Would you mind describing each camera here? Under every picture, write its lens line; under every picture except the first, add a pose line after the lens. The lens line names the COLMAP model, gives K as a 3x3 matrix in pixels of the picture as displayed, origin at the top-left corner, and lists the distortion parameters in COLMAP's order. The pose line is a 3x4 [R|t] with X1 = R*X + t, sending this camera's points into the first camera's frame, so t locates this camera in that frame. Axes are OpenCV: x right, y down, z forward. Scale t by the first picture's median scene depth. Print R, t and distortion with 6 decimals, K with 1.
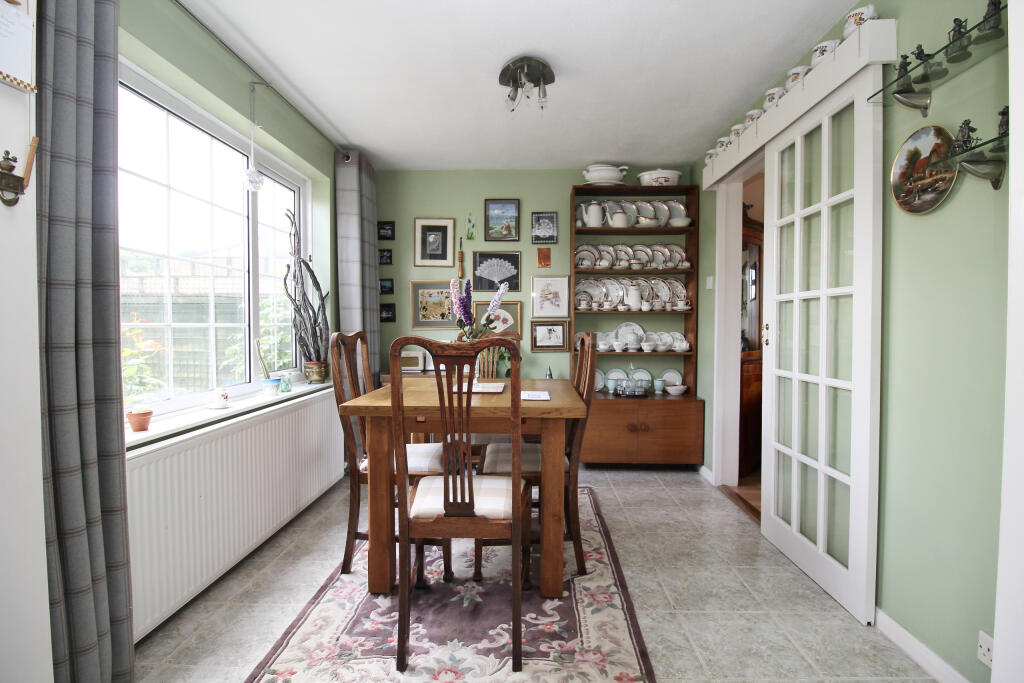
lens RADIAL K [[477.1, 0, 519.4], [0, 477.1, 337.2], [0, 0, 1]] dist [-0.009997, -0.003269]
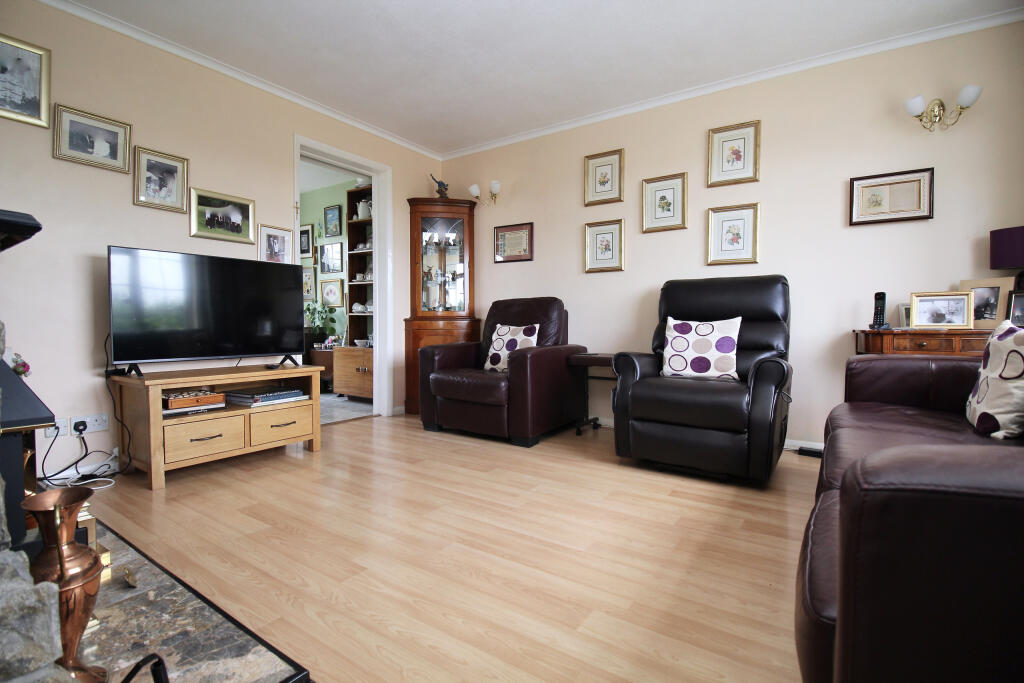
lens RADIAL K [[477.1, 0, 513.8], [0, 477.1, 338.7], [0, 0, 1]] dist [-0.009997, -0.003269]
pose [[0.840537, 0.013767, -0.541579, 1.161961], [-0.014922, 0.999886, 0.002258, 0.086830], [0.541549, 0.006184, 0.840647, 0.119500]]
